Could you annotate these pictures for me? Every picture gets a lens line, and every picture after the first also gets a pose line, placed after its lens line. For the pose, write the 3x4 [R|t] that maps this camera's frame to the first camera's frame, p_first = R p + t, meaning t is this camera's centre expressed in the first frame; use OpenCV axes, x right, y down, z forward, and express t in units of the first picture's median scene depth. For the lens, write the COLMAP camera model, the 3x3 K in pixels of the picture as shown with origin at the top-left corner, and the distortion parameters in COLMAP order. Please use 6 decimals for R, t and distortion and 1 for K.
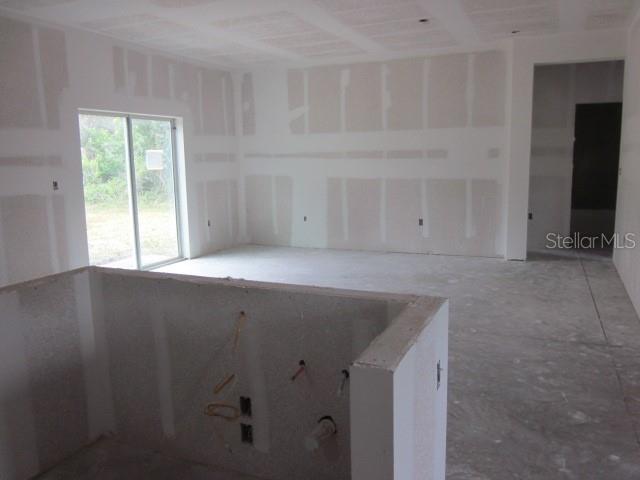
lens RADIAL K [[529.4, 0, 320.7], [0, 529.4, 240.9], [0, 0, 1]] dist [-0.041026, 0.013152]
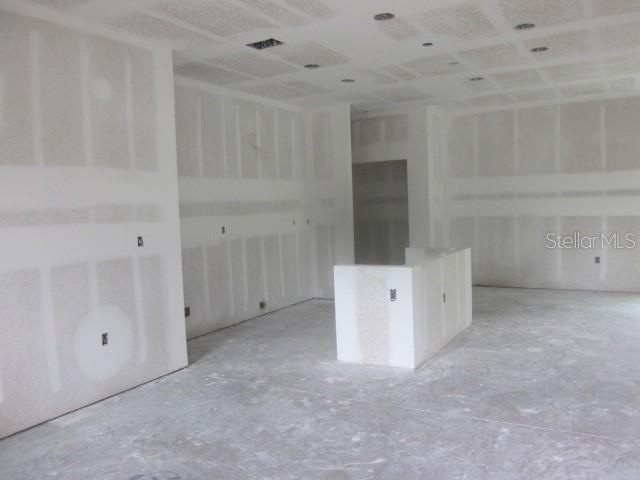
lens RADIAL K [[529.4, 0, 325.0], [0, 529.4, 240.7], [0, 0, 1]] dist [-0.041026, 0.013152]
pose [[-0.100571, 0.093054, -0.990569, 1.364098], [-0.112348, 0.988187, 0.104236, -0.109067], [0.988566, 0.121771, -0.088929, 0.456010]]
